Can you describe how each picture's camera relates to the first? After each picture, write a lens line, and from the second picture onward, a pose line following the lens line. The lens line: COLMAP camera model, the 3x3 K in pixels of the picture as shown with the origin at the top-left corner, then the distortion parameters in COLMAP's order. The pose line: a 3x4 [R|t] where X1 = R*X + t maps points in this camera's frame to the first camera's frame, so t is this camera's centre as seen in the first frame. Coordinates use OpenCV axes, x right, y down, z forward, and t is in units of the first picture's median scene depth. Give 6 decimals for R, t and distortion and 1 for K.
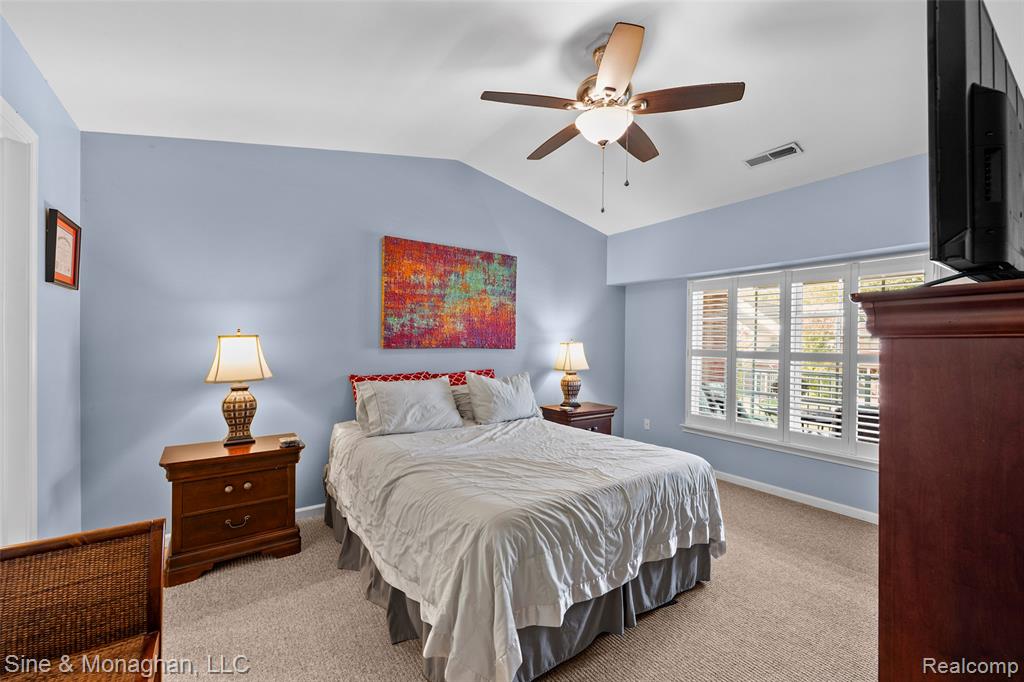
lens RADIAL K [[410.5, 0, 517.4], [0, 410.5, 339.2], [0, 0, 1]] dist [-0.001887, 0.000257]
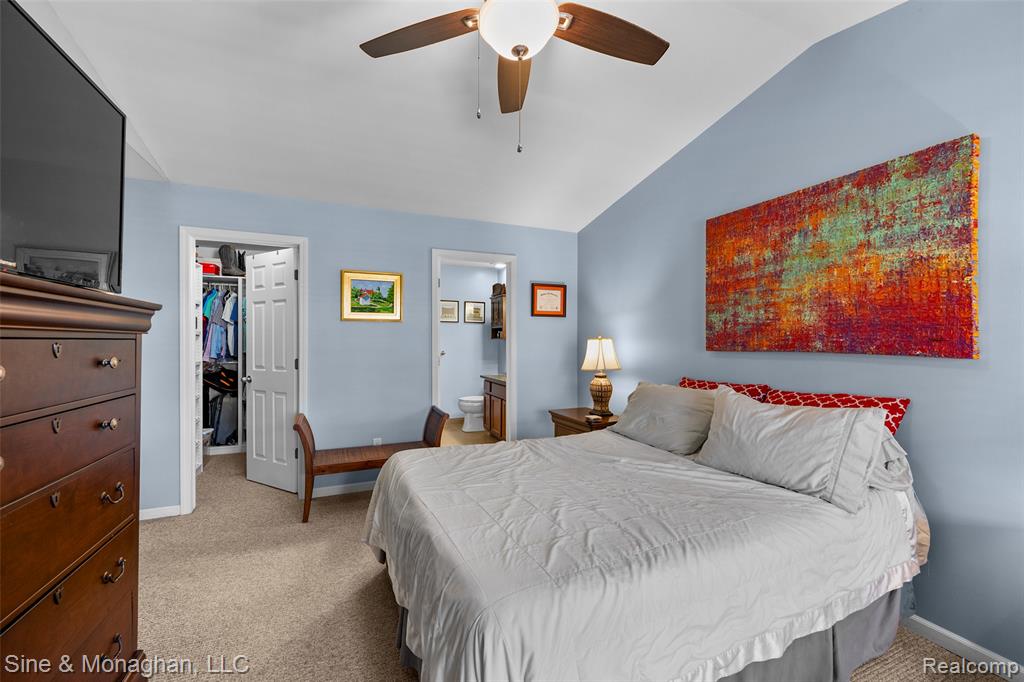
lens RADIAL K [[410.5, 0, 516.8], [0, 410.5, 343.5], [0, 0, 1]] dist [-0.001887, 0.000257]
pose [[-0.205300, -0.005136, -0.978686, 0.564244], [0.003547, 0.999976, -0.005991, 0.011277], [0.978693, -0.004702, -0.205277, 0.726799]]
